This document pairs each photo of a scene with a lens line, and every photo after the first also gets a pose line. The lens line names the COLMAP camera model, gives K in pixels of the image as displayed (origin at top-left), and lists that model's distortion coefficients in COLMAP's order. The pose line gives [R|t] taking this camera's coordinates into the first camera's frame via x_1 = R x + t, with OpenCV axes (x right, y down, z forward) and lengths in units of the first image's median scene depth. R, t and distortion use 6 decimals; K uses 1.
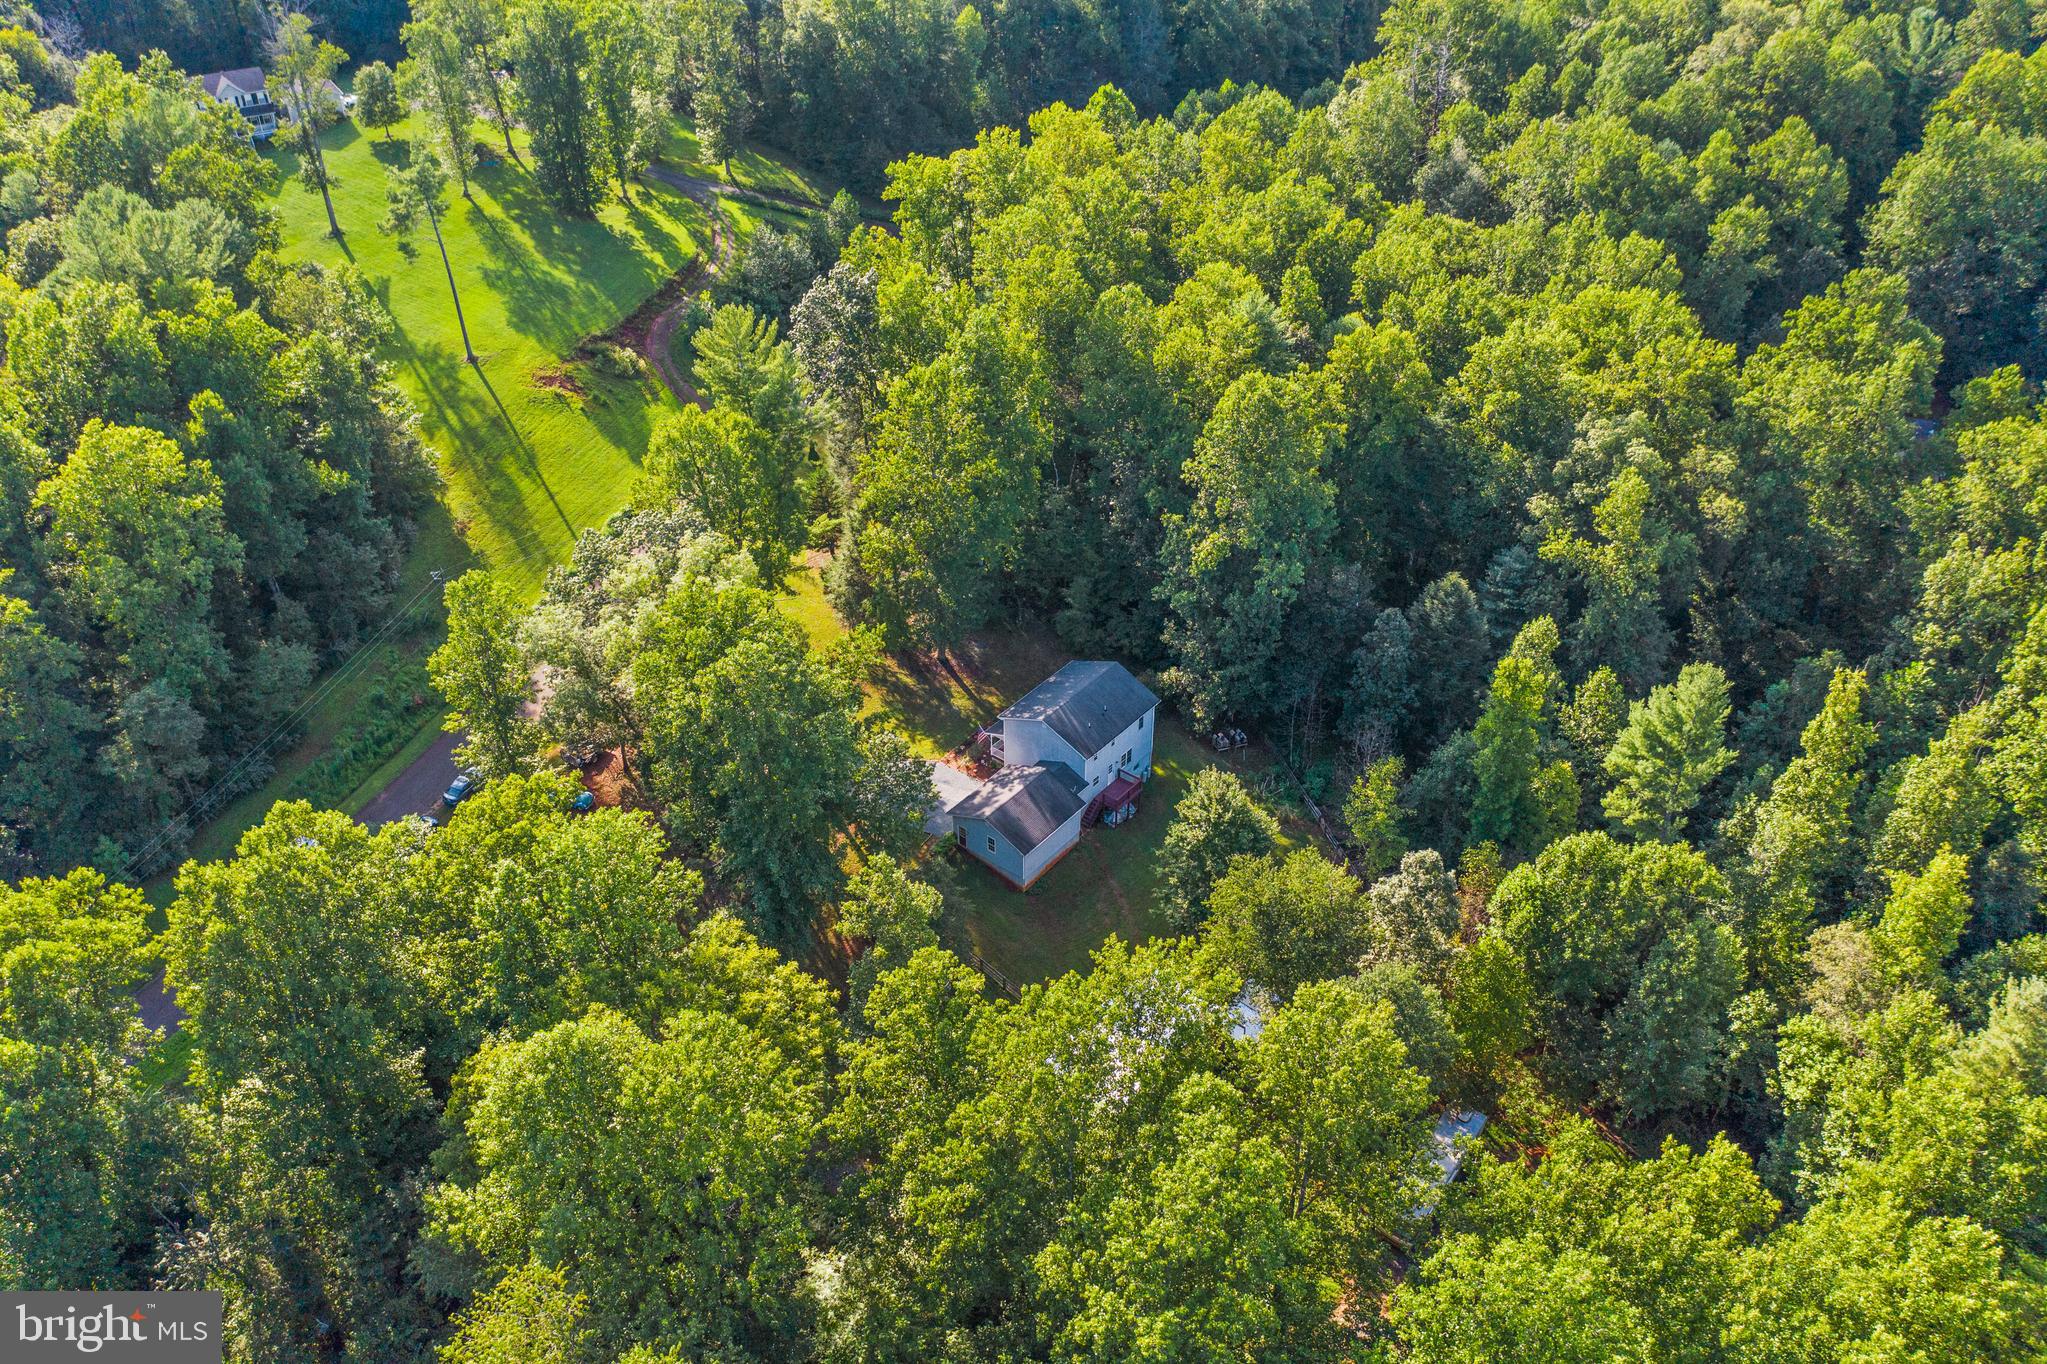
lens RADIAL K [[1731.0, 0, 1023.5], [0, 1731.0, 682.0], [0, 0, 1]] dist [0.019425, 0.000297]
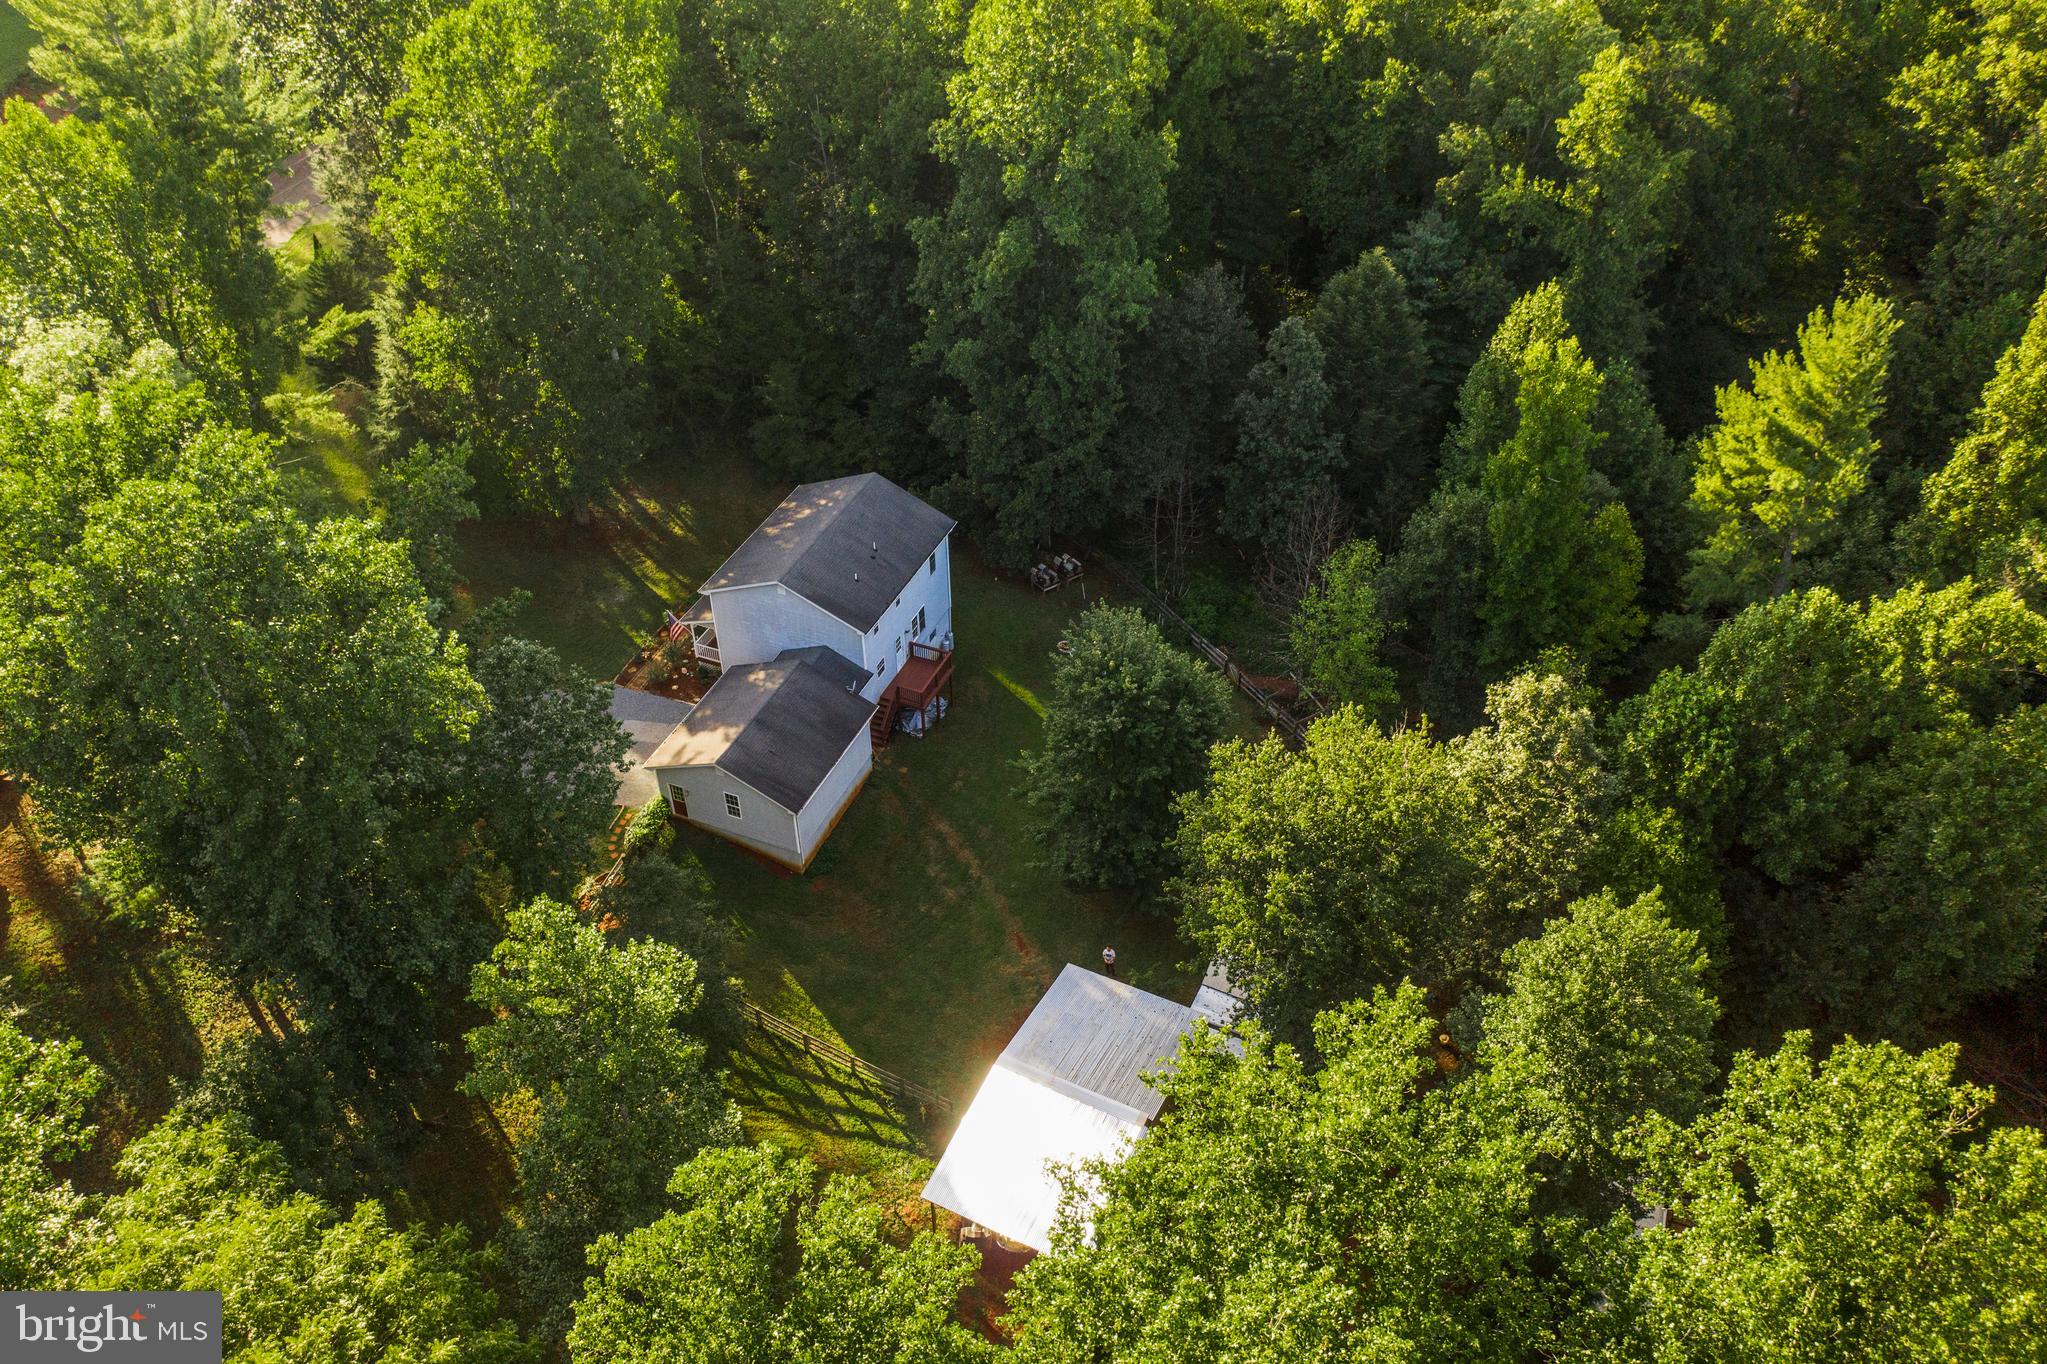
lens RADIAL K [[1650.8, 0, 1023.5], [0, 1650.8, 682.0], [0, 0, 1]] dist [-0.010389, -0.005838]
pose [[0.962527, -0.177168, 0.205310, -0.029797], [0.164237, 0.983289, 0.078538, 0.024939], [-0.215794, -0.041875, 0.975541, 0.425947]]
